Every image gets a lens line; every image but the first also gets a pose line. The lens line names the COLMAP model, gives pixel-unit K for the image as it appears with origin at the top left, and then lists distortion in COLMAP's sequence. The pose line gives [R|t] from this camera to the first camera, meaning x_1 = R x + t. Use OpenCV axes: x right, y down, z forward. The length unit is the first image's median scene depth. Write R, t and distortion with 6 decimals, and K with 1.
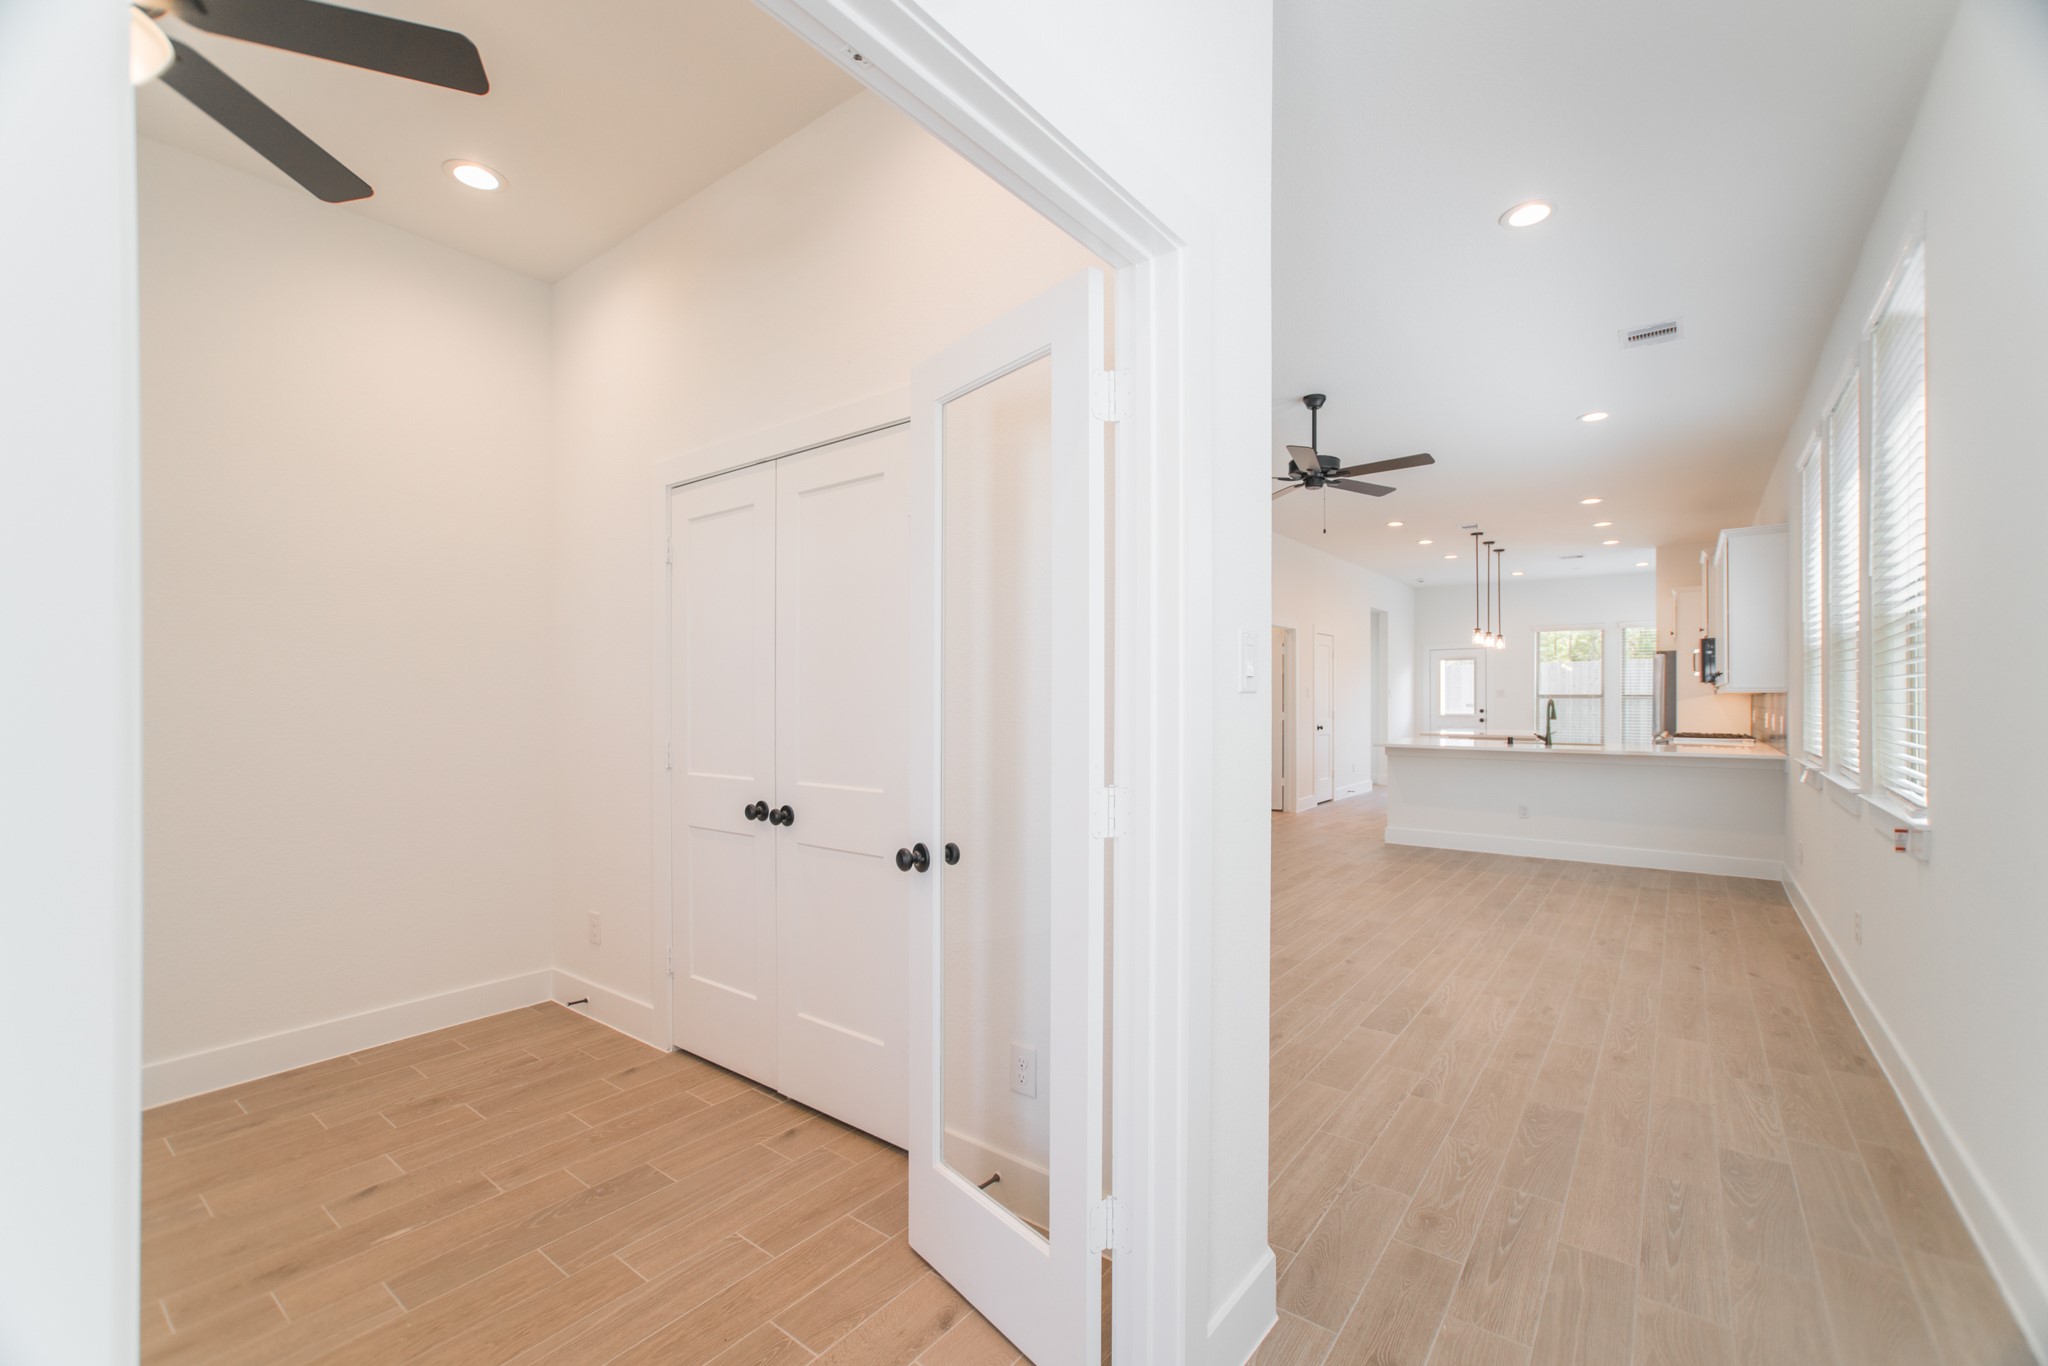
lens RADIAL K [[862.9, 0, 1018.8], [0, 862.9, 702.0], [0, 0, 1]] dist [-0.046542, 0.034856]
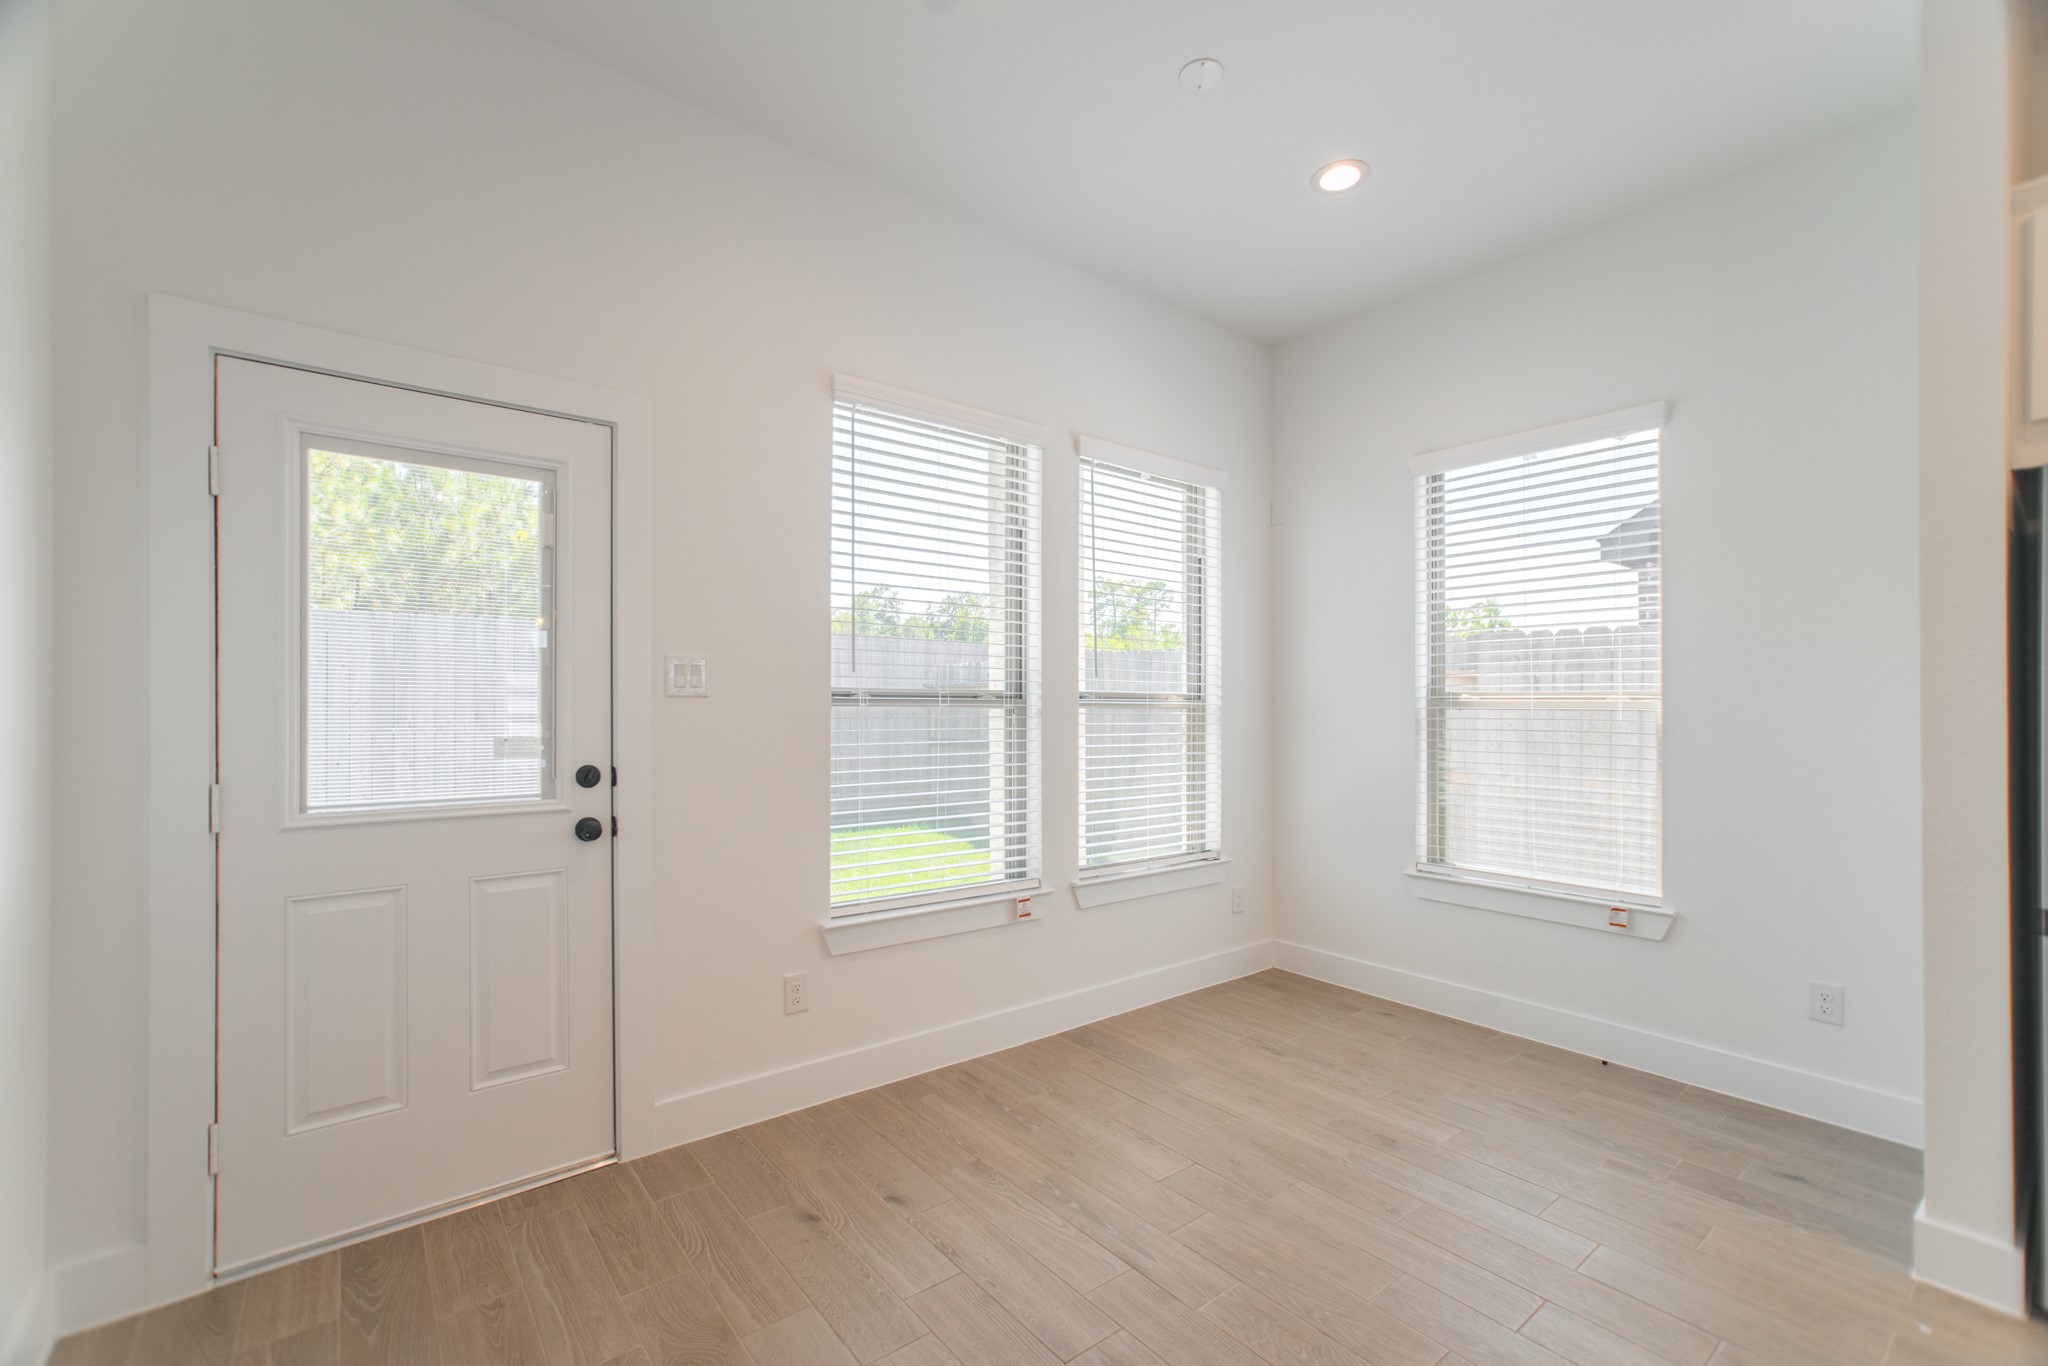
lens RADIAL K [[869.9, 0, 1026.3], [0, 869.9, 703.5], [0, 0, 1]] dist [-0.027756, 0.022478]
pose [[0.224430, 0.001747, 0.974489, 0.663001], [0.000837, 0.999998, -0.001985, -0.006720], [-0.974490, 0.001261, 0.224428, 1.484704]]
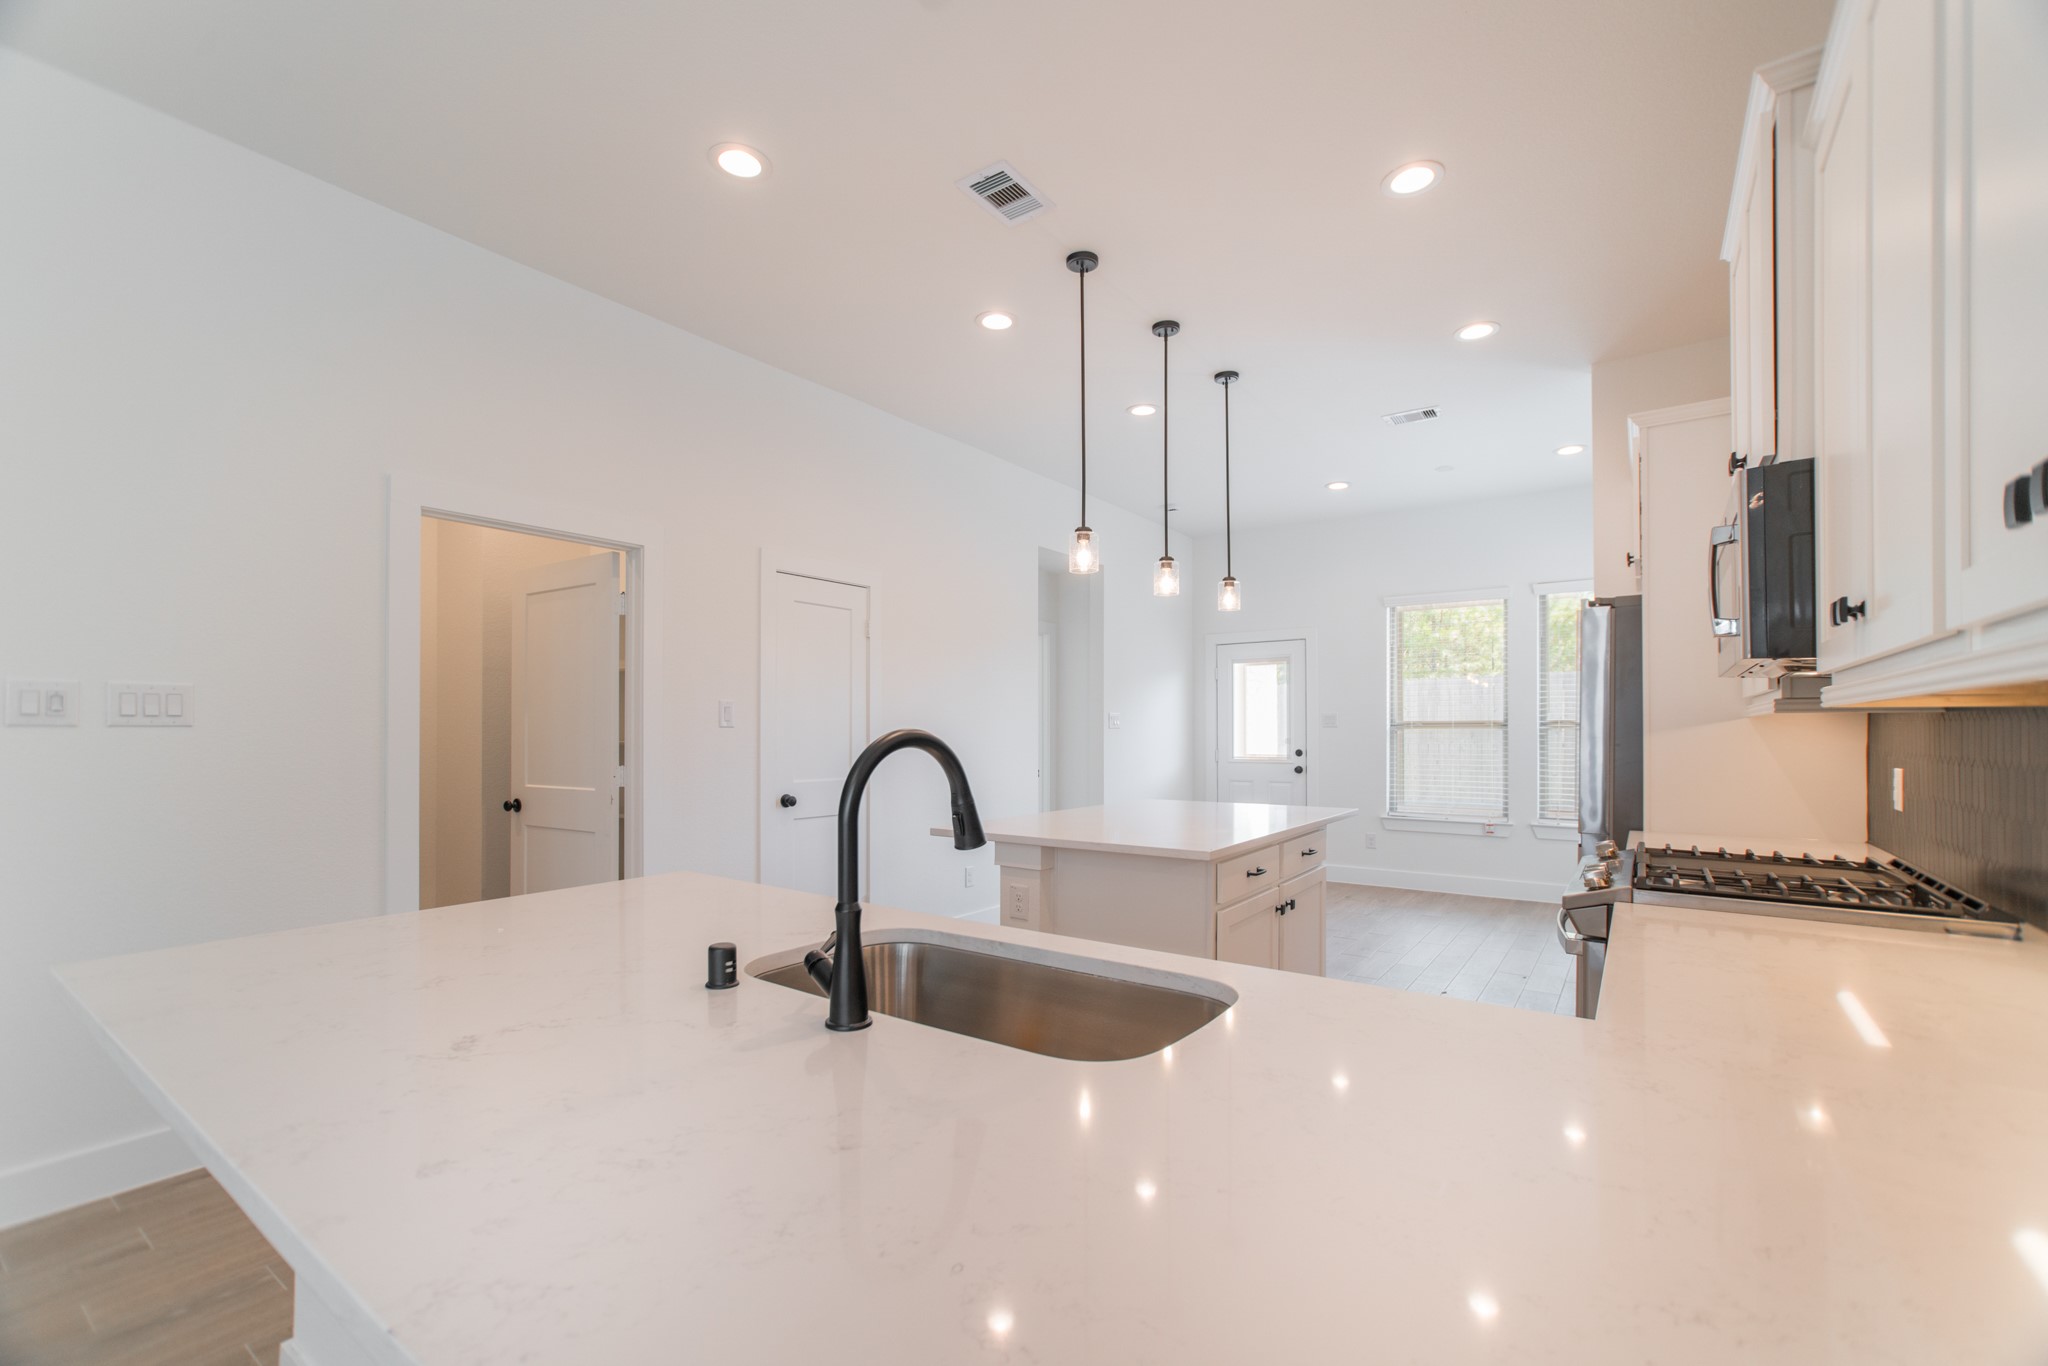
lens RADIAL K [[876.4, 0, 1026.2], [0, 876.4, 730.4], [0, 0, 1]] dist [-0.033207, 0.024309]
pose [[0.999203, -0.001696, 0.039882, 0.586348], [0.001889, 0.999987, -0.004808, -0.002420], [-0.039873, 0.004880, 0.999193, 0.757524]]
